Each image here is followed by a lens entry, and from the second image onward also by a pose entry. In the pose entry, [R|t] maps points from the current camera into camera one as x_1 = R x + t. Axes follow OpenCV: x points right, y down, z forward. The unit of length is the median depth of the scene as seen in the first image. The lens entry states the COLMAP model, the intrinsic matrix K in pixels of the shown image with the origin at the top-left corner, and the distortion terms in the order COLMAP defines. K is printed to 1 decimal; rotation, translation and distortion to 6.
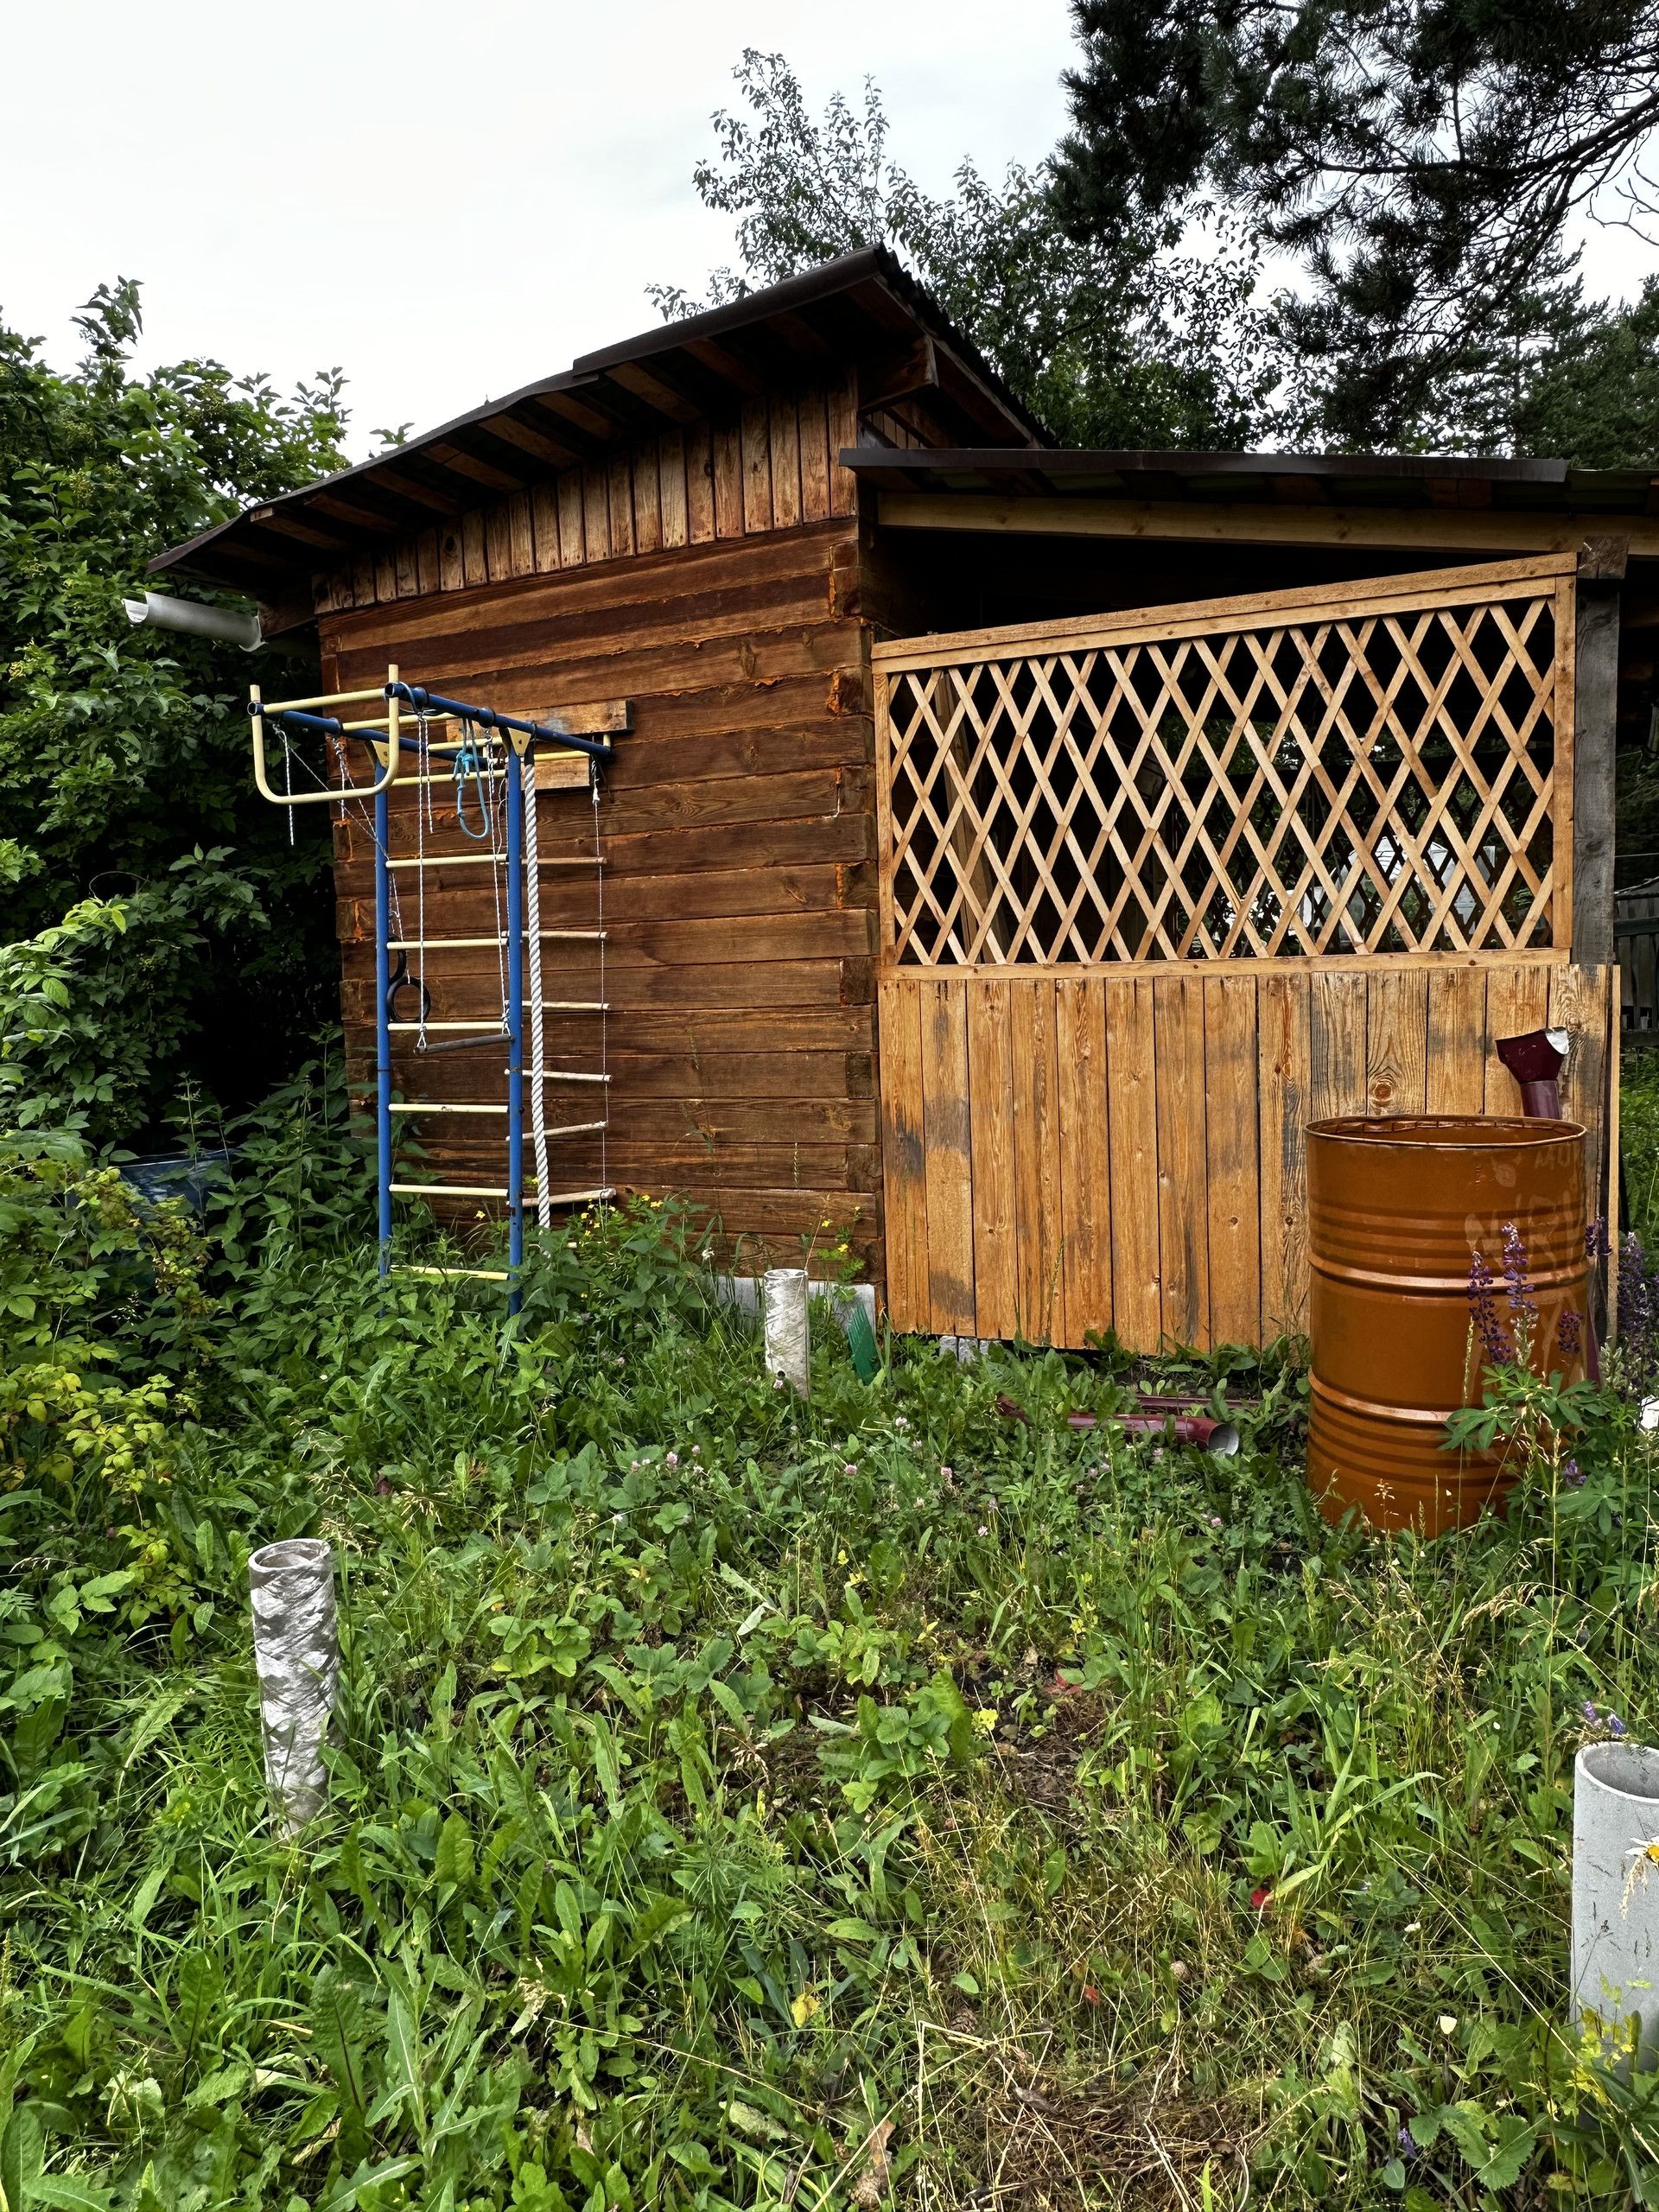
lens RADIAL K [[1475.0, 0, 830.3], [0, 1475.0, 1100.1], [0, 0, 1]] dist [-0.004036, 0.016677]
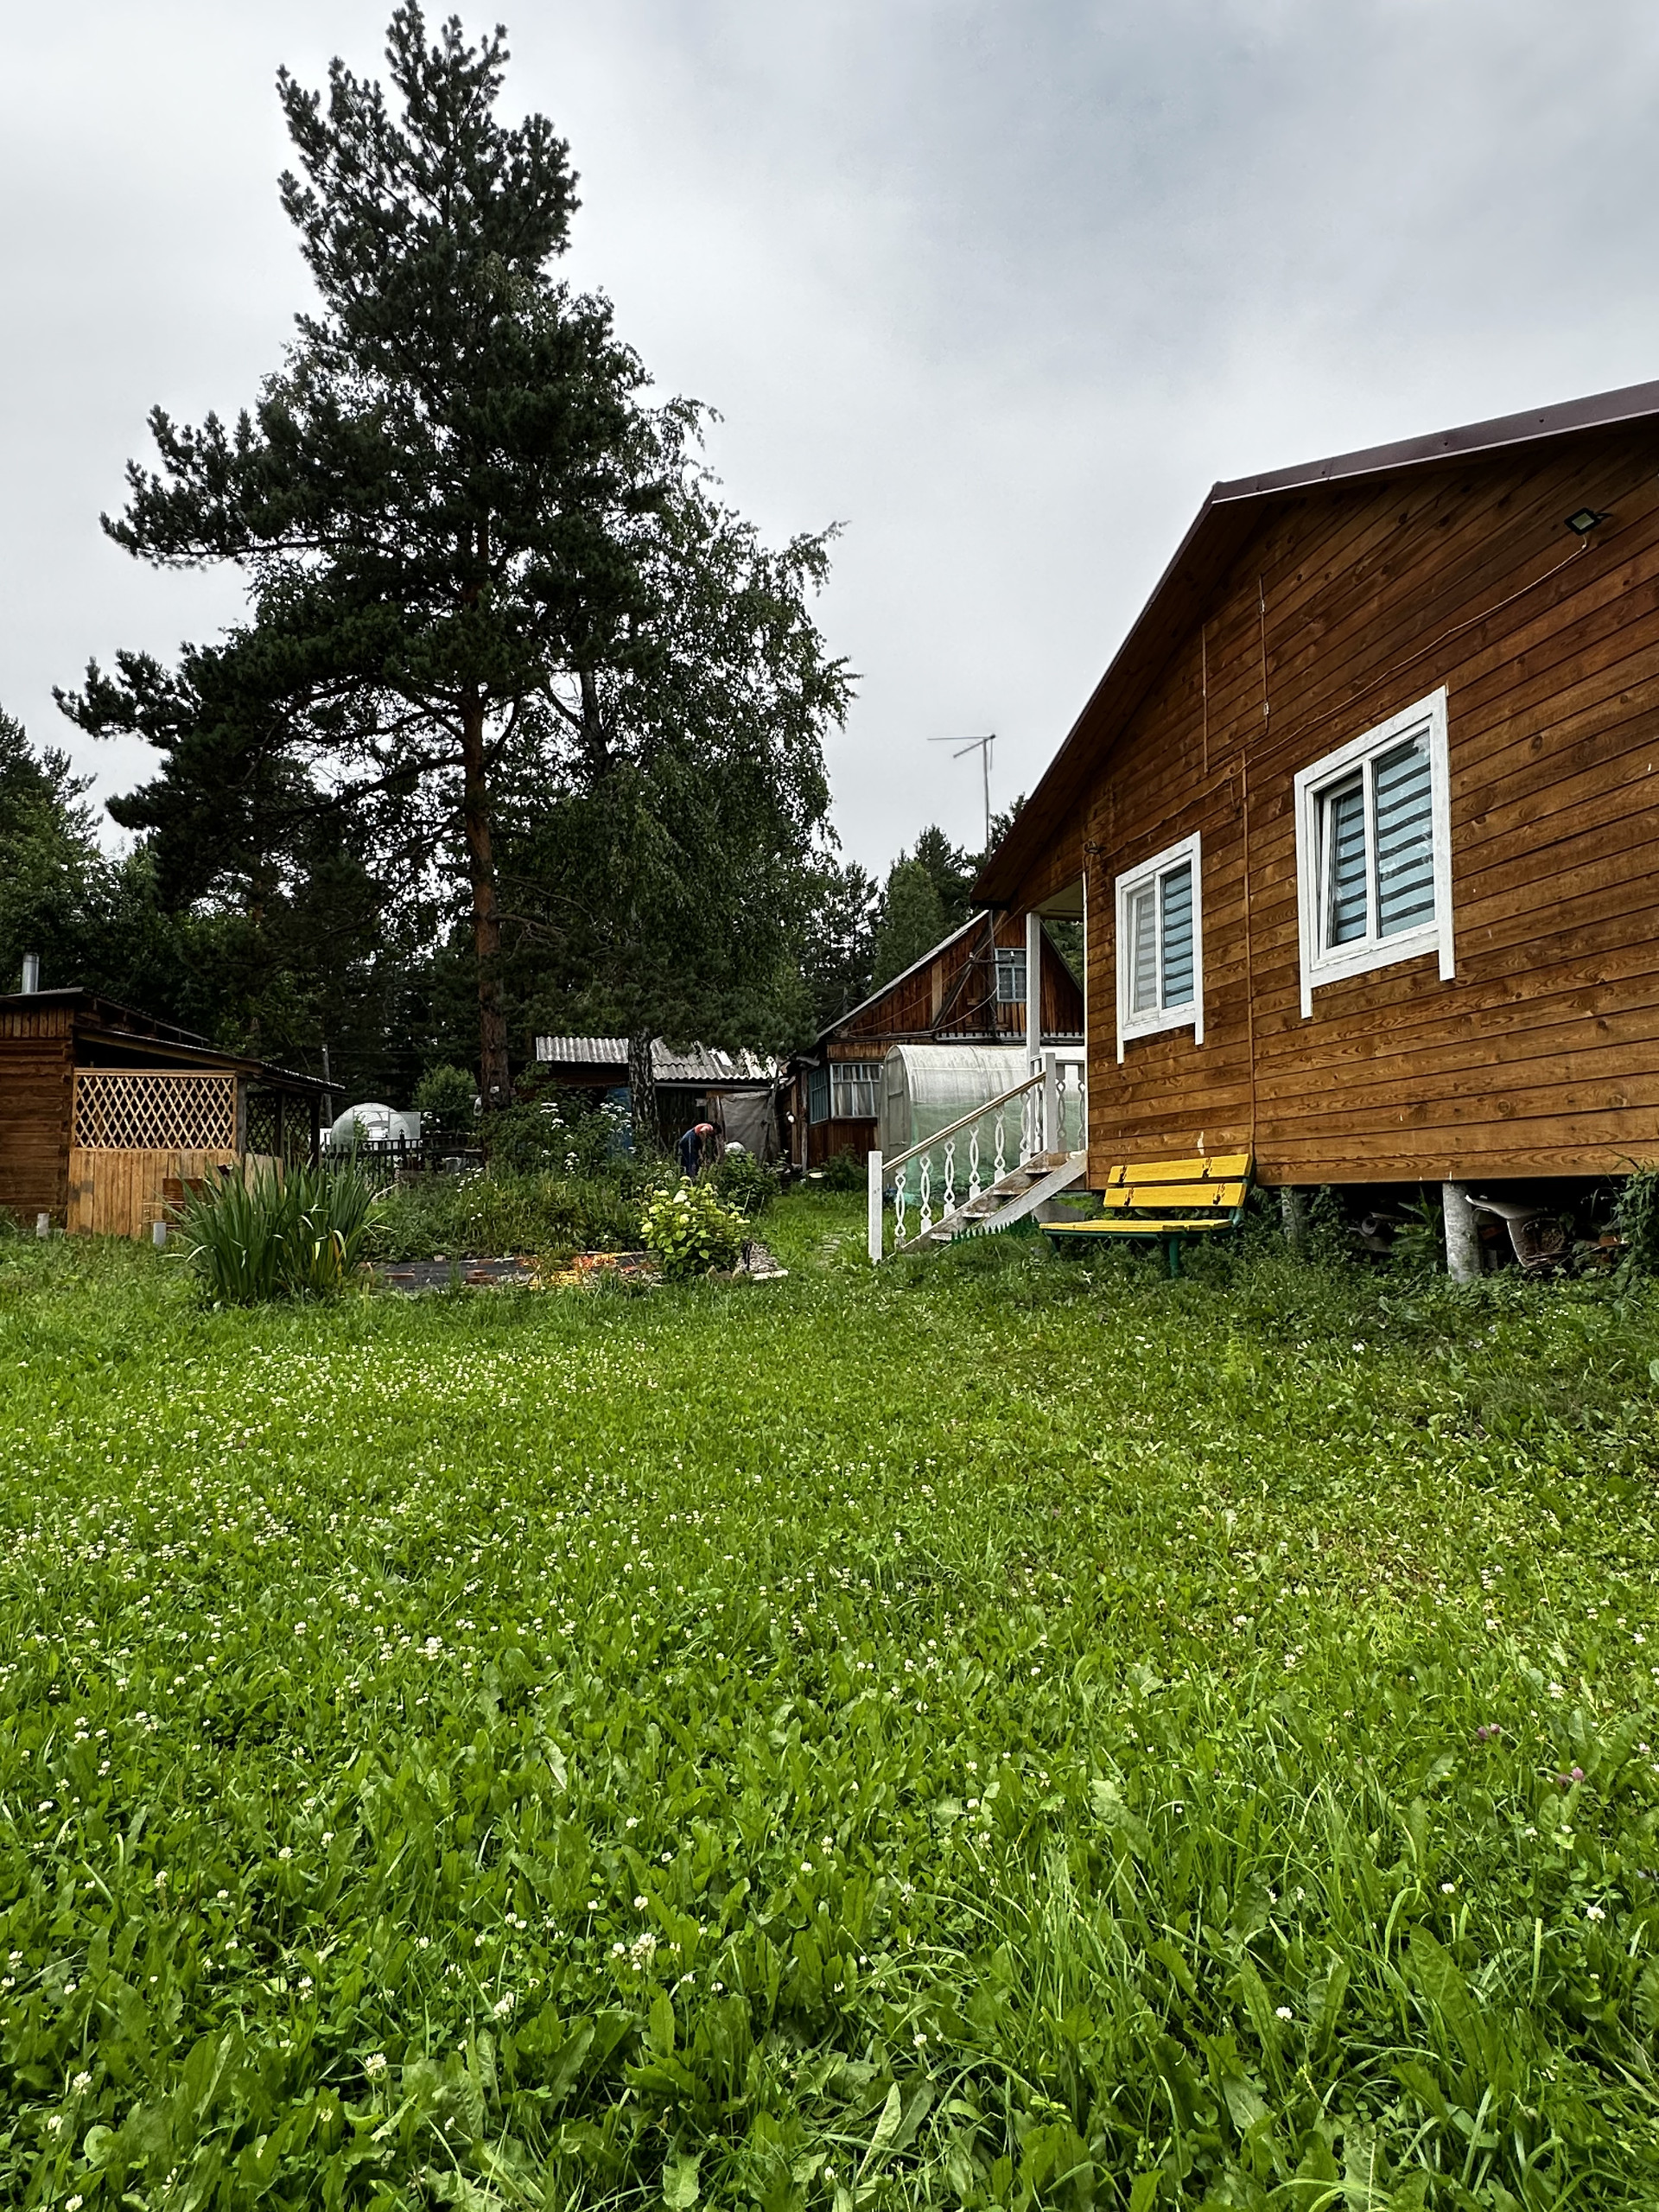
lens RADIAL K [[1304.6, 0, 825.7], [0, 1304.6, 1105.8], [0, 0, 1]] dist [-0.004568, -0.000506]
pose [[0.831941, 0.069619, 0.550479, -0.227599], [0.023858, 0.986691, -0.160844, 0.440342], [-0.554351, 0.146946, 0.819208, -3.223240]]
